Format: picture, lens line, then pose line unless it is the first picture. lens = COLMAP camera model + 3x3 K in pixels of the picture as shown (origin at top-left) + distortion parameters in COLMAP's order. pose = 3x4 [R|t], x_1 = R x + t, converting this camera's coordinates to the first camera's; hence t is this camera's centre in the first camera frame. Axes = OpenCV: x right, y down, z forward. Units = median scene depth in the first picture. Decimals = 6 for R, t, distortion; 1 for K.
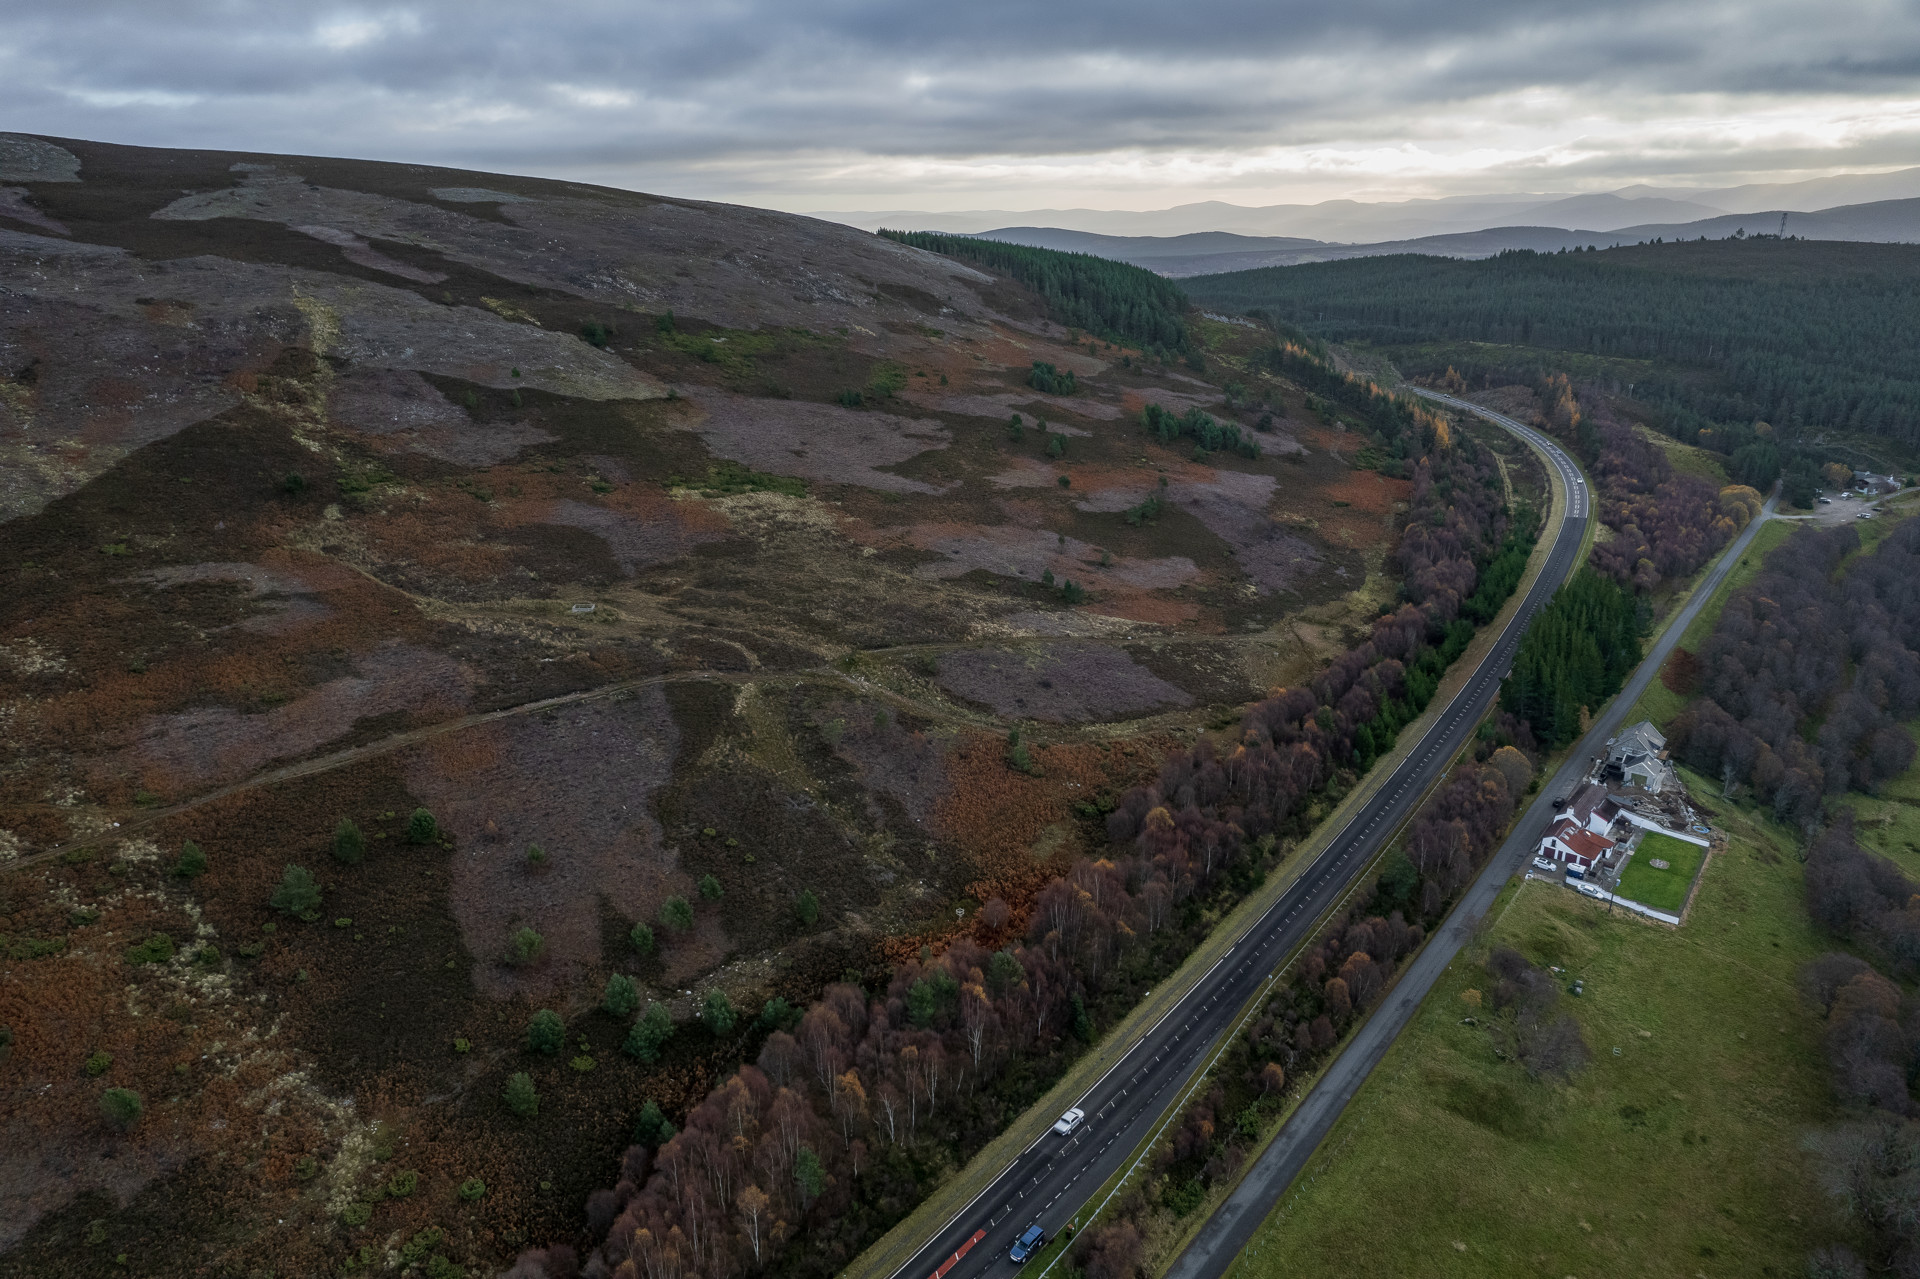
lens RADIAL K [[1158.2, 0, 956.0], [0, 1158.2, 636.1], [0, 0, 1]] dist [-0.070378, 0.044951]
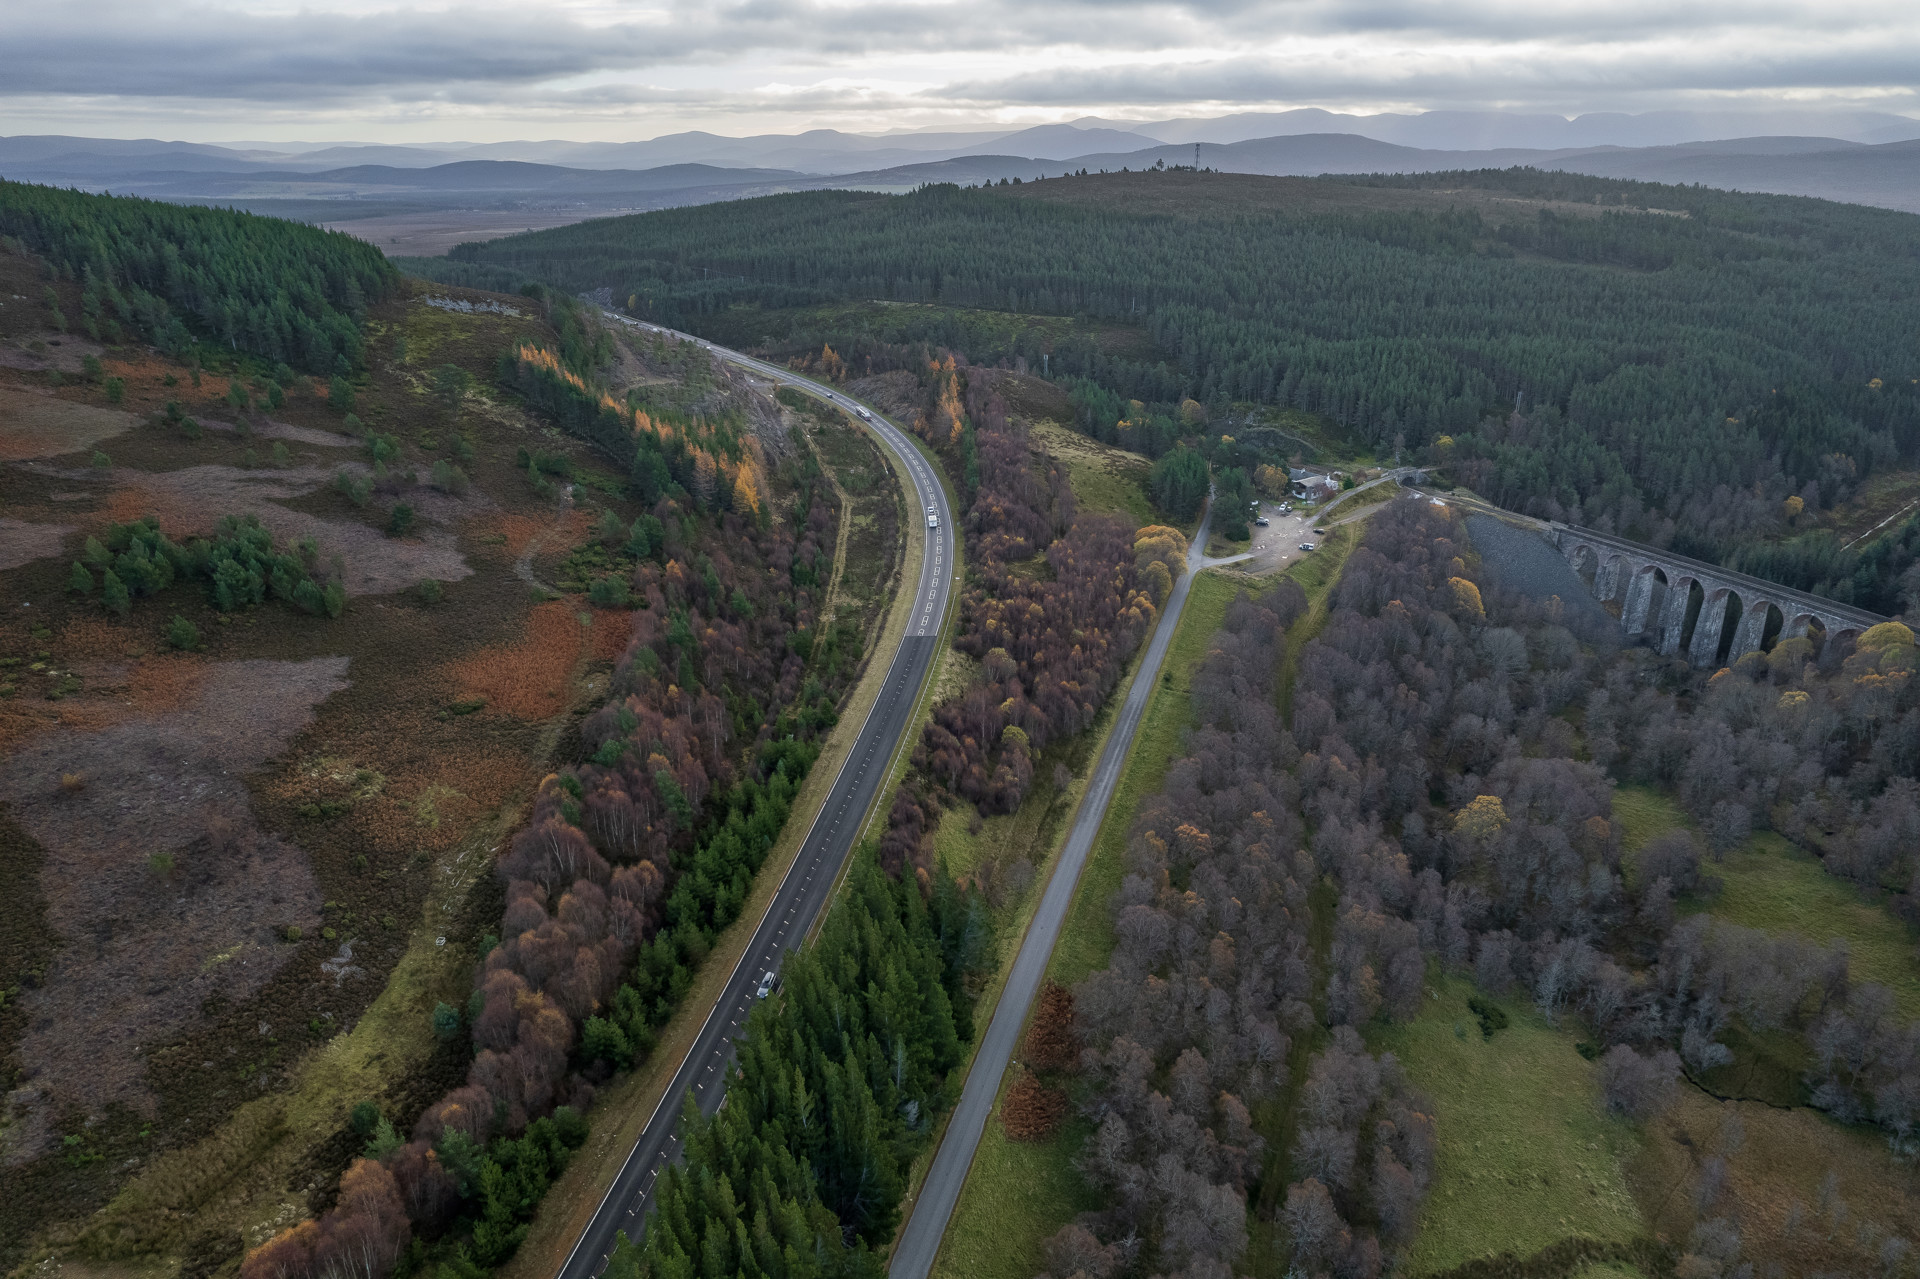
lens RADIAL K [[1158.2, 0, 956.0], [0, 1158.2, 636.1], [0, 0, 1]] dist [-0.070378, 0.044951]
pose [[0.920541, -0.141054, 0.364290, 0.275213], [0.121728, 0.989680, 0.075606, -0.123046], [-0.371195, -0.025254, 0.928211, 0.339718]]
